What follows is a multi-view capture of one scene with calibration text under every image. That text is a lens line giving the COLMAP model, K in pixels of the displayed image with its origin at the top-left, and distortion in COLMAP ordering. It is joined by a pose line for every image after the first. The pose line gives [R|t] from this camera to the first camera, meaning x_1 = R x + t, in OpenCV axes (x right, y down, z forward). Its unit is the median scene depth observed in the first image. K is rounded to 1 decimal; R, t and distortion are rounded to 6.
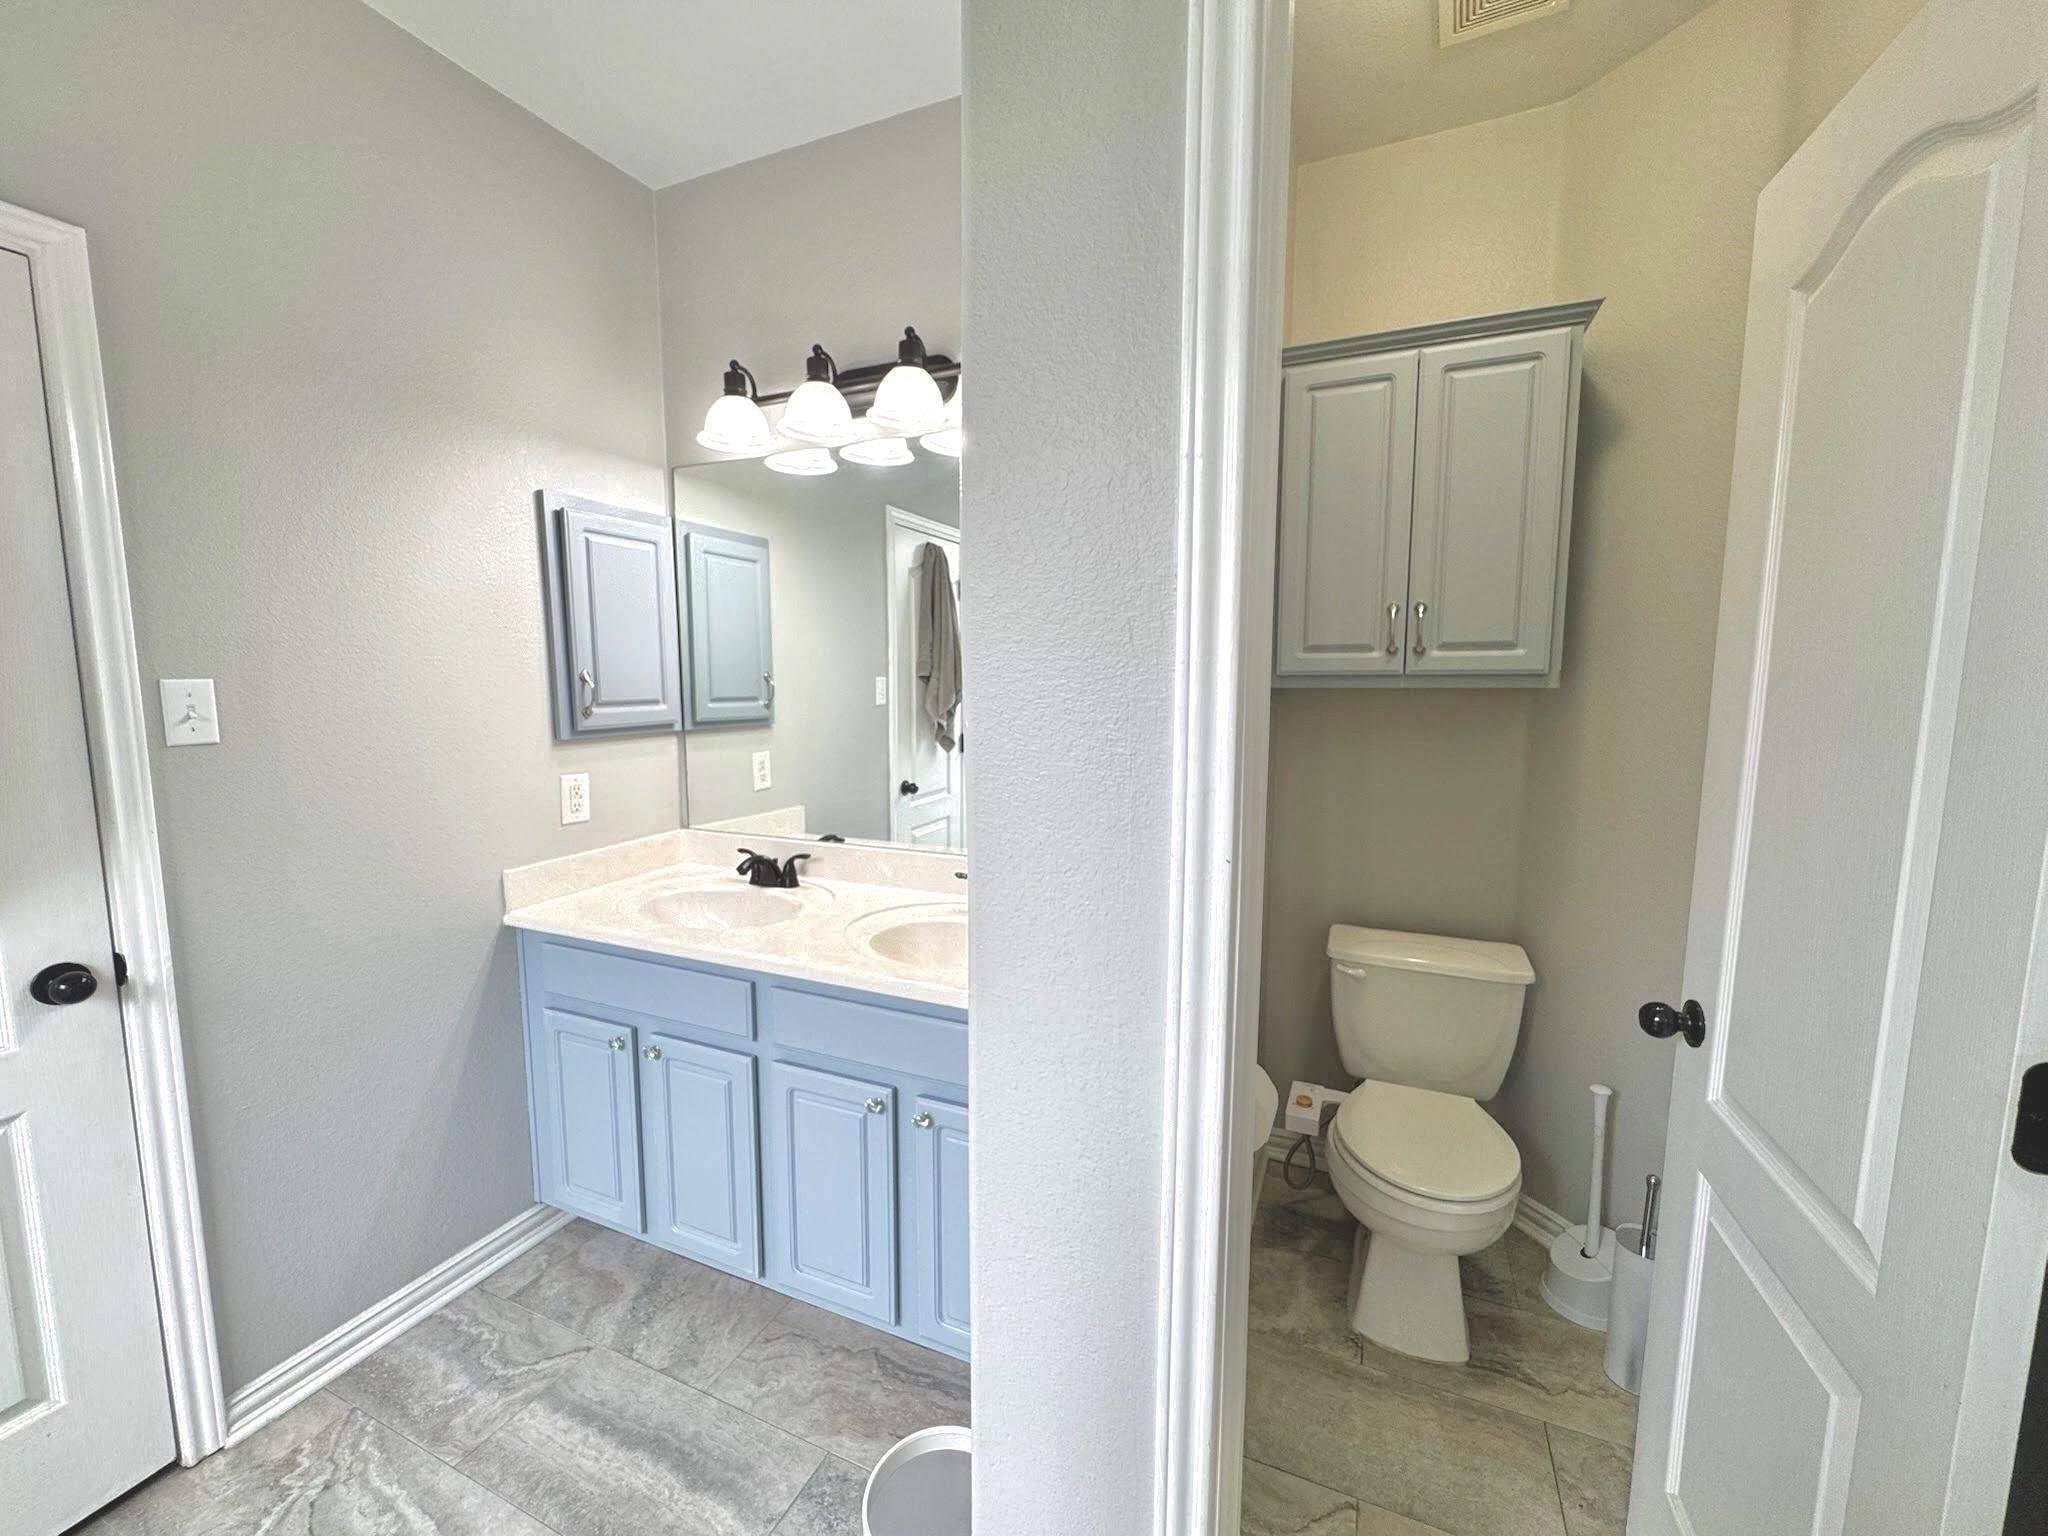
lens RADIAL K [[819.5, 0, 1023.9], [0, 819.5, 770.3], [0, 0, 1]] dist [-0.004101, 0.000896]
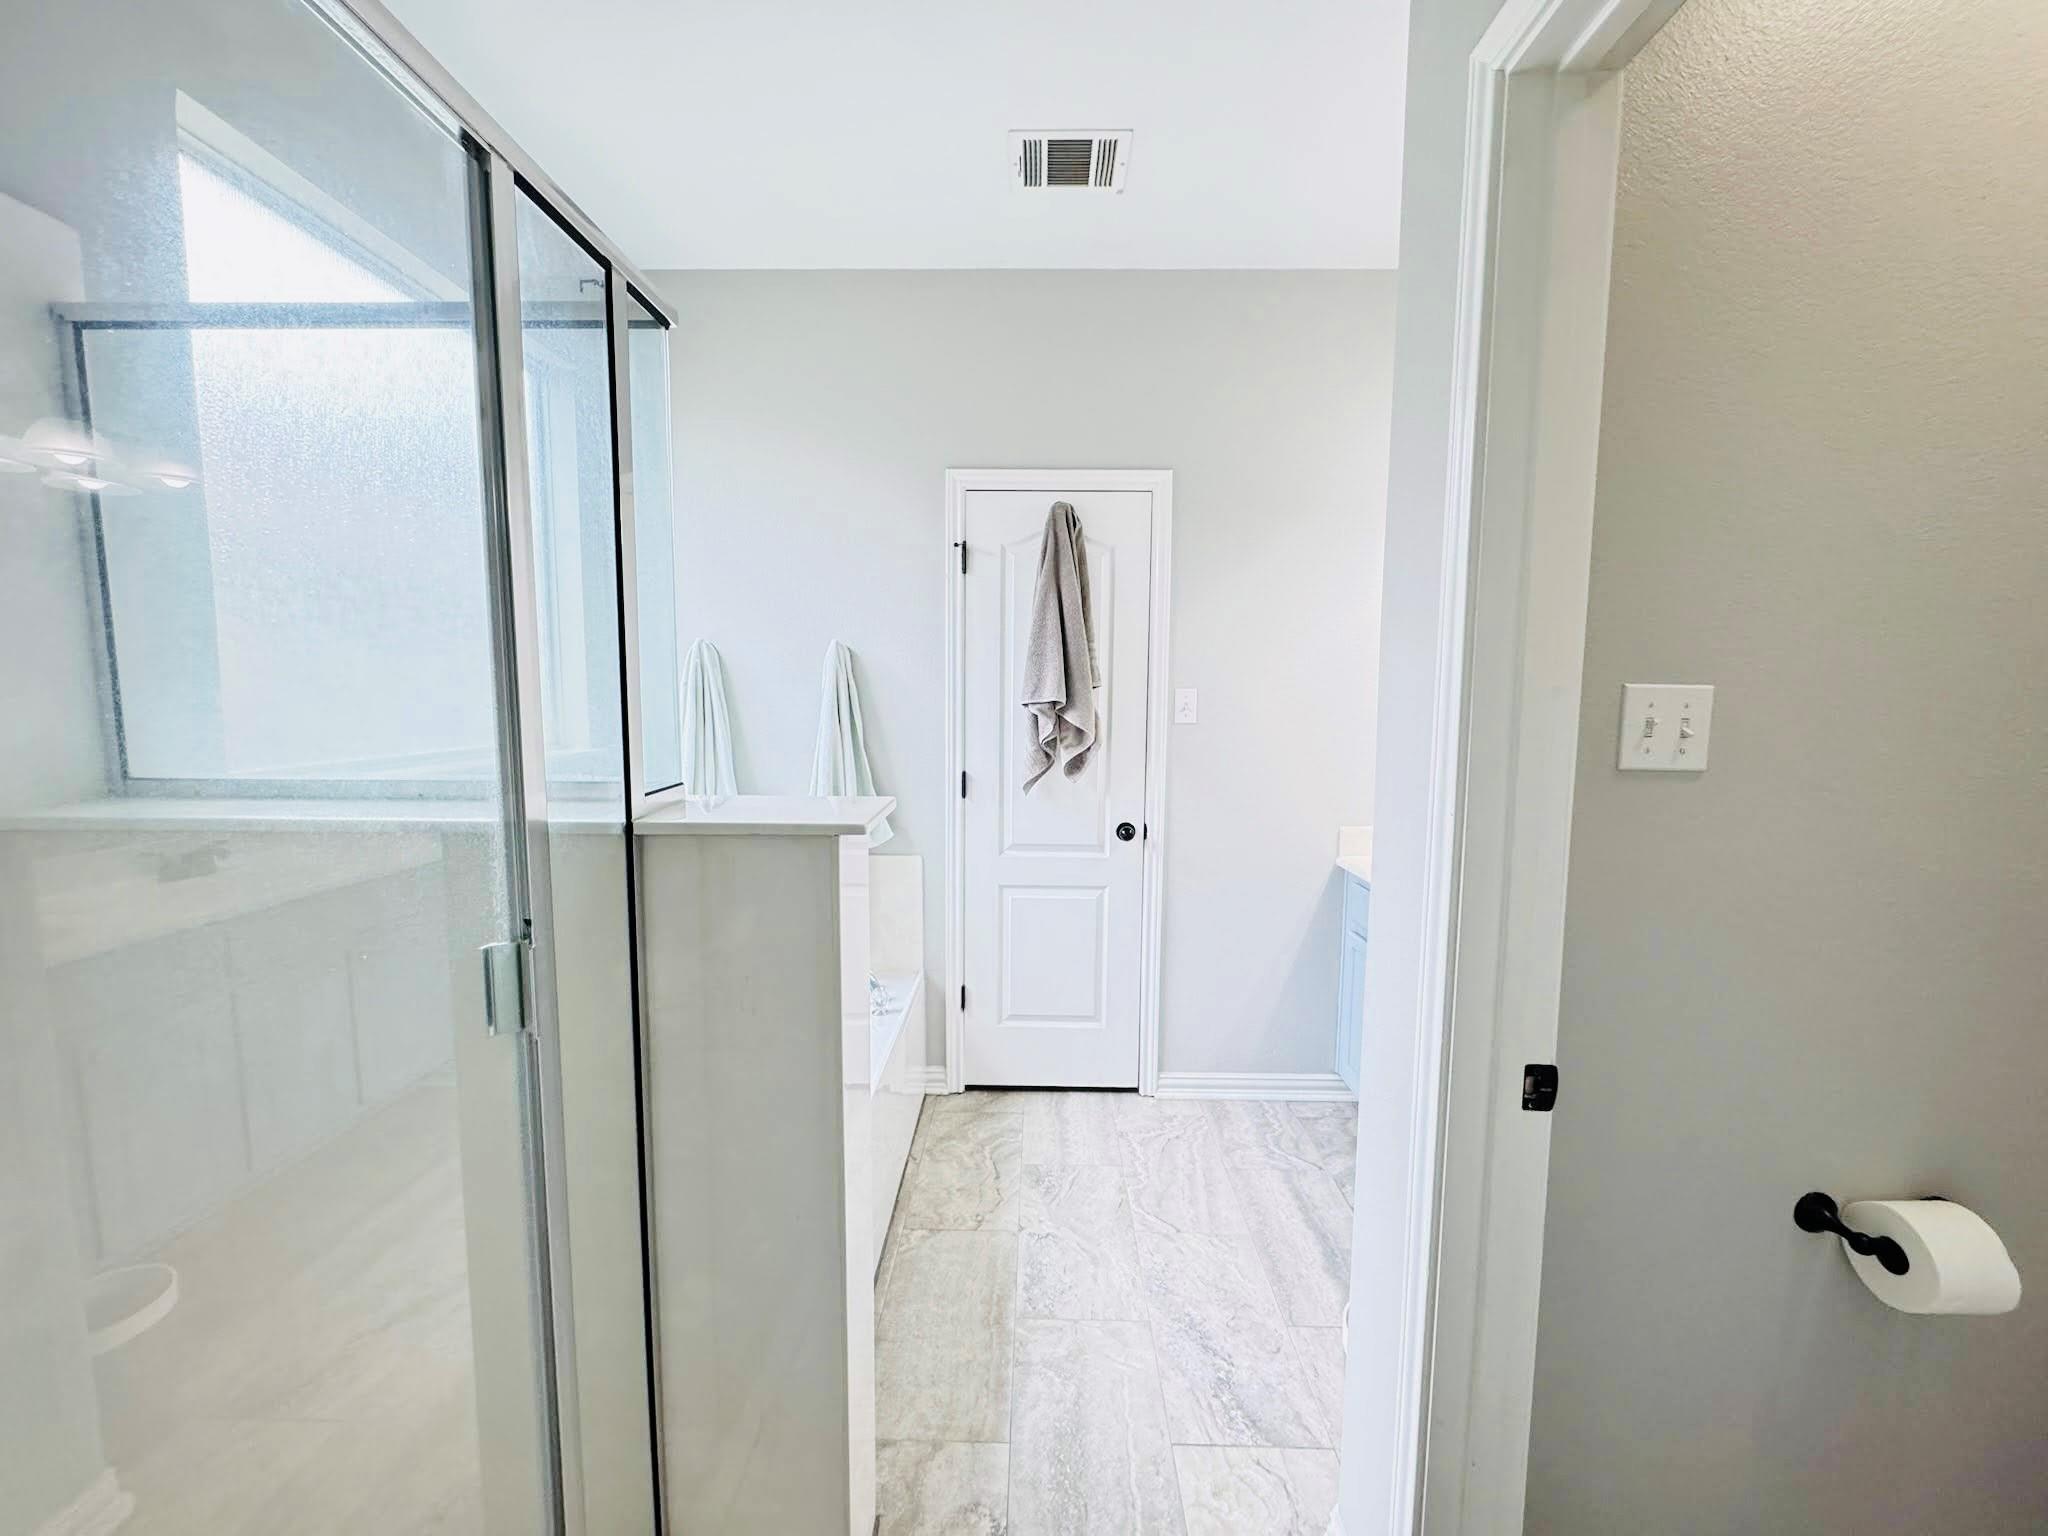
lens RADIAL K [[819.5, 0, 1032.2], [0, 819.5, 780.4], [0, 0, 1]] dist [-0.004101, 0.000896]
pose [[0.395317, 0.097949, -0.913307, 0.481717], [-0.110353, 0.992161, 0.058641, 0.021582], [0.911892, 0.077605, 0.403028, -0.065468]]
